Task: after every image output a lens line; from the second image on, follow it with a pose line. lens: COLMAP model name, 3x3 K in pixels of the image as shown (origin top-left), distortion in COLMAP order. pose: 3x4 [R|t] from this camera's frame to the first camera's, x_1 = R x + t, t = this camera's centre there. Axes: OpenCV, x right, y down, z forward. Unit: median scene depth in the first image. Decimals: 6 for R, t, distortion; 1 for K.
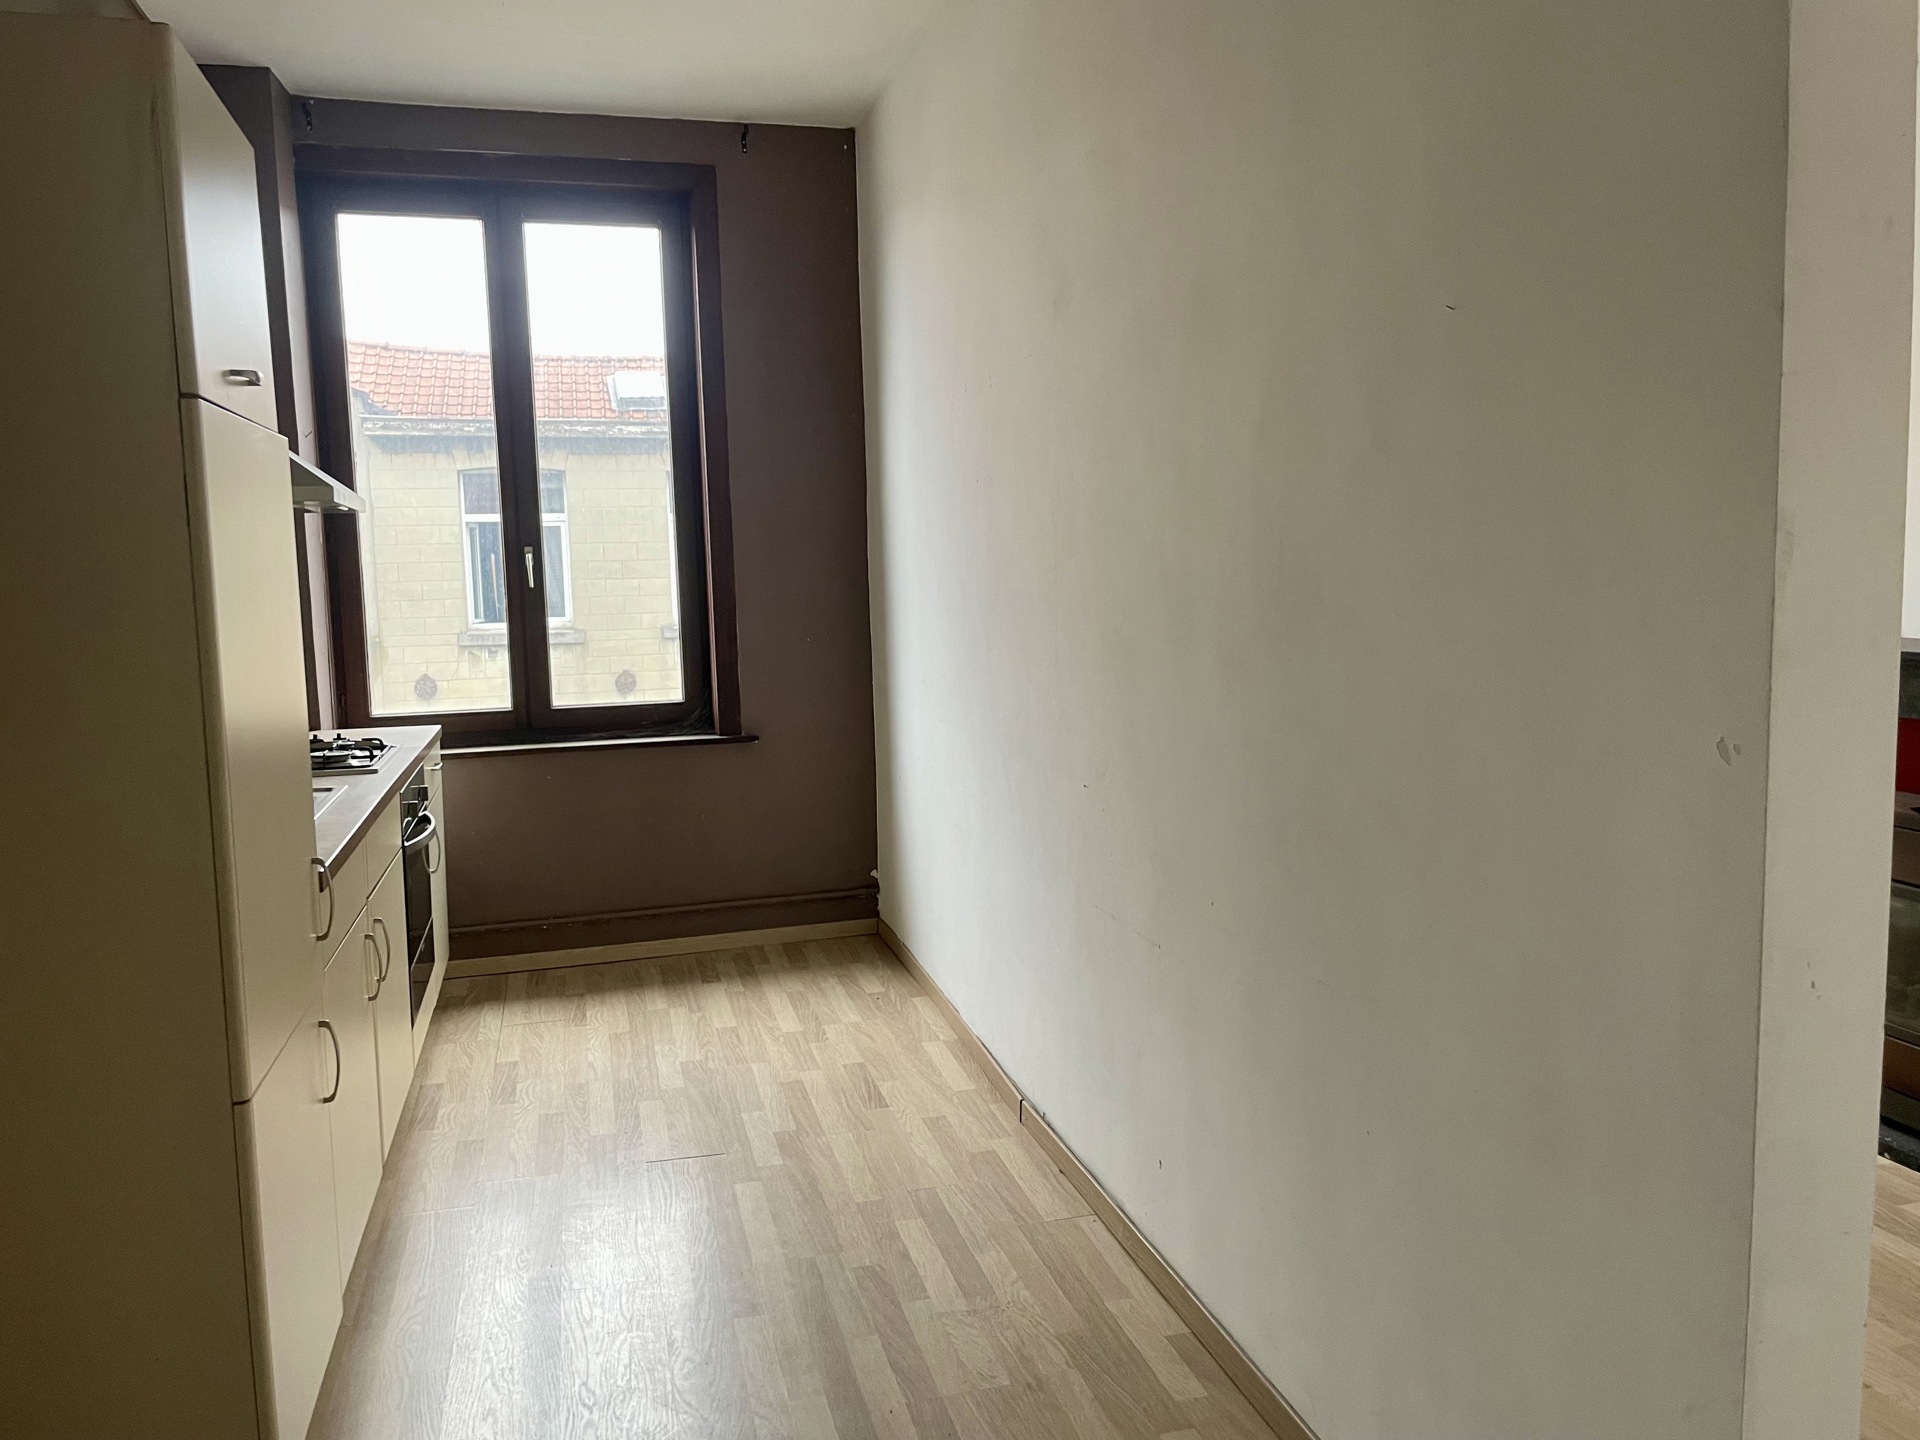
lens RADIAL K [[1442.2, 0, 975.8], [0, 1442.2, 713.9], [0, 0, 1]] dist [0.069850, -0.105013]
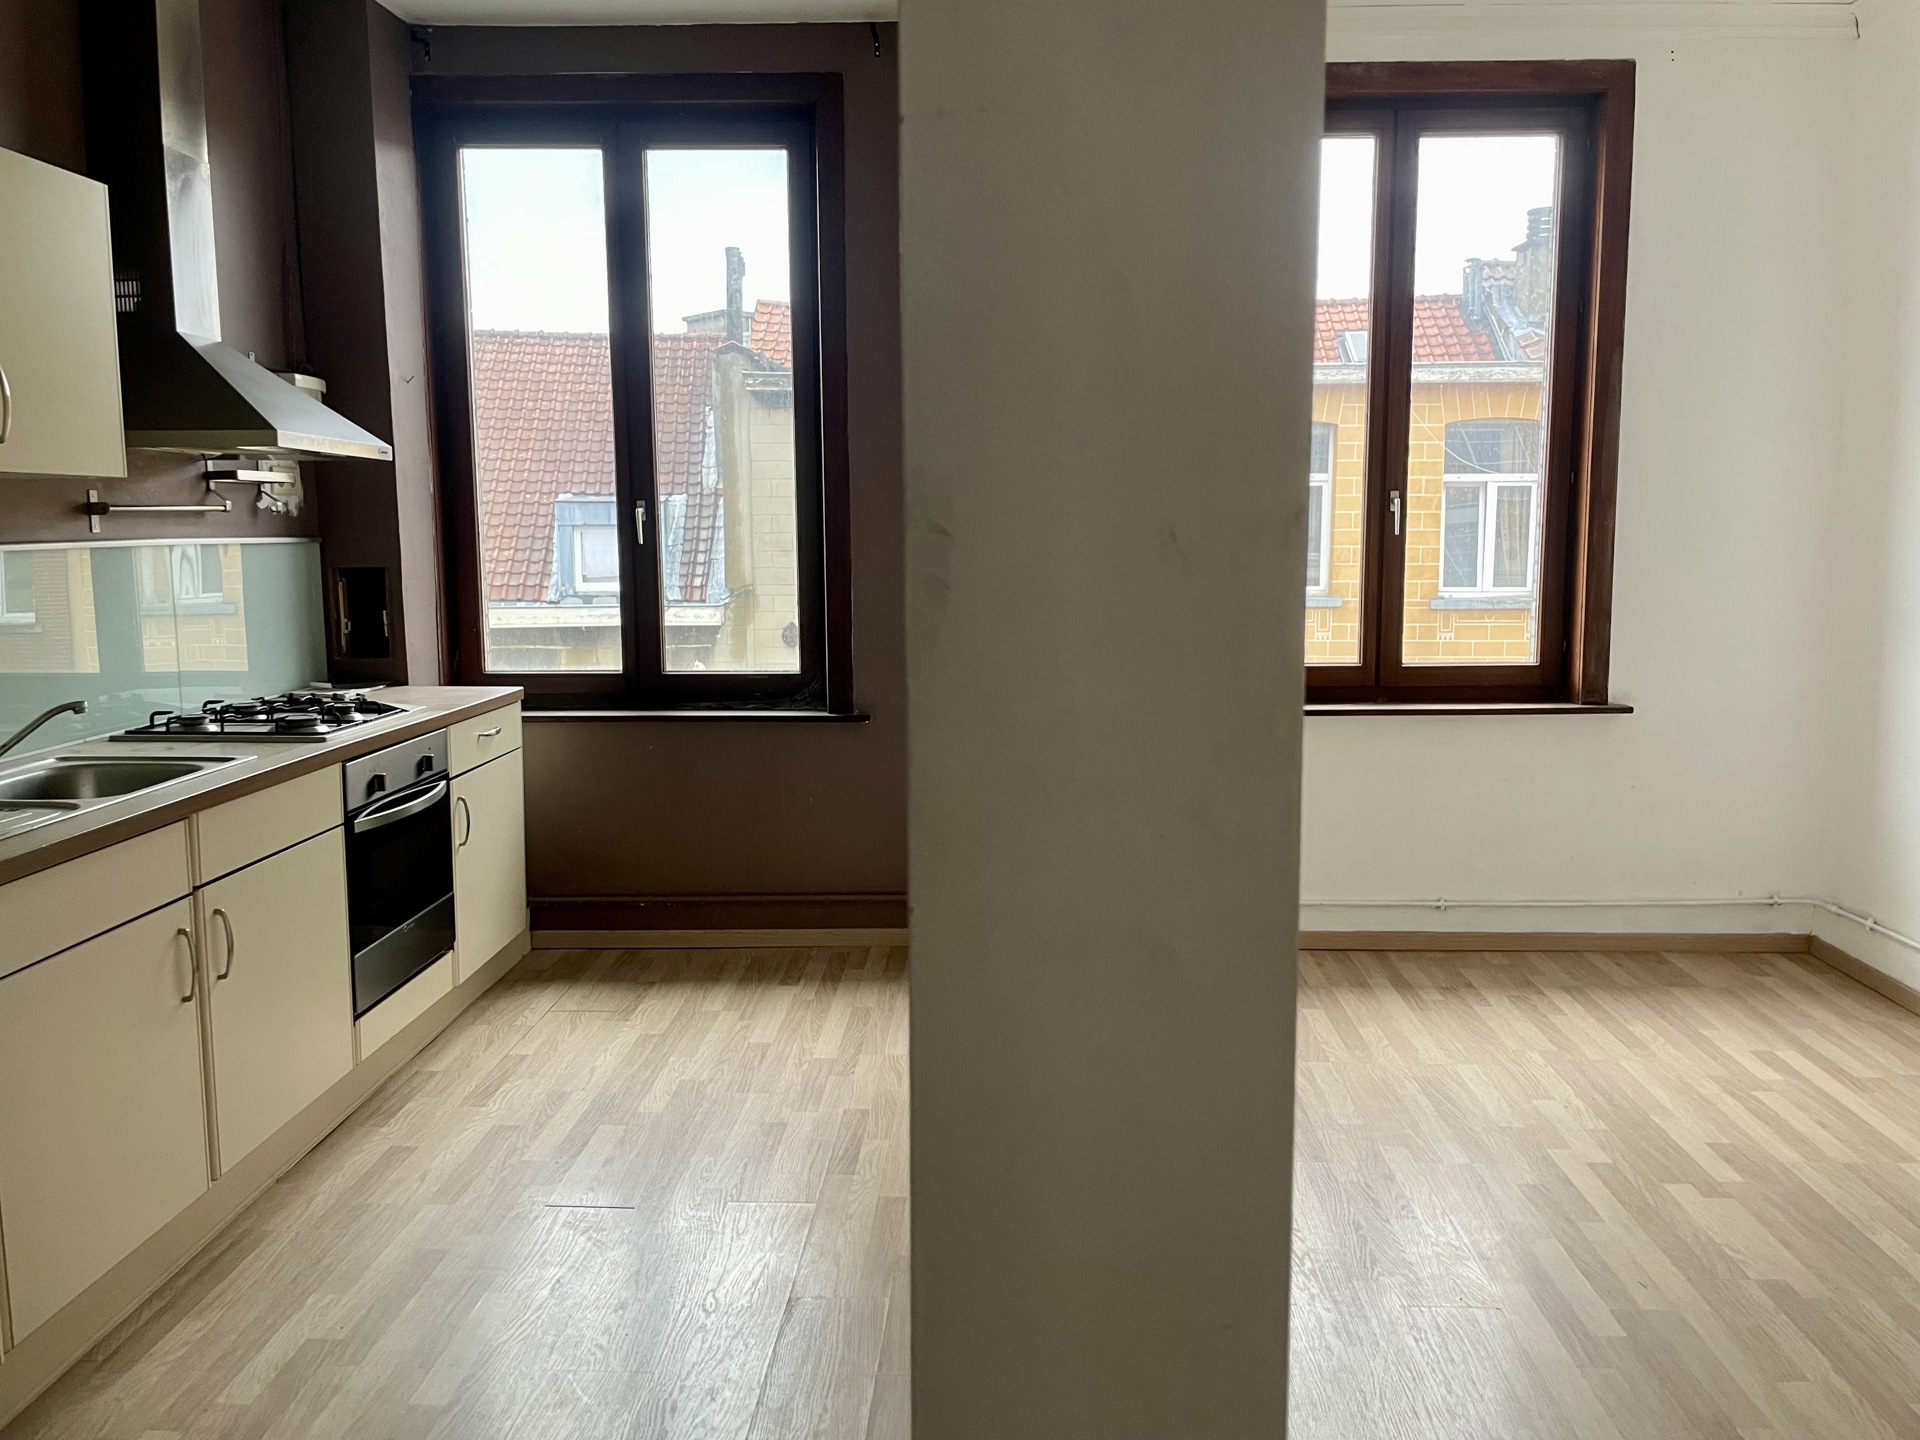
lens RADIAL K [[1442.2, 0, 976.0], [0, 1442.2, 709.3], [0, 0, 1]] dist [0.069850, -0.105013]
pose [[0.956036, 0.059152, -0.287221, 0.180093], [-0.051582, 0.998095, 0.033860, -0.023762], [0.288677, -0.017556, 0.957266, 0.167249]]
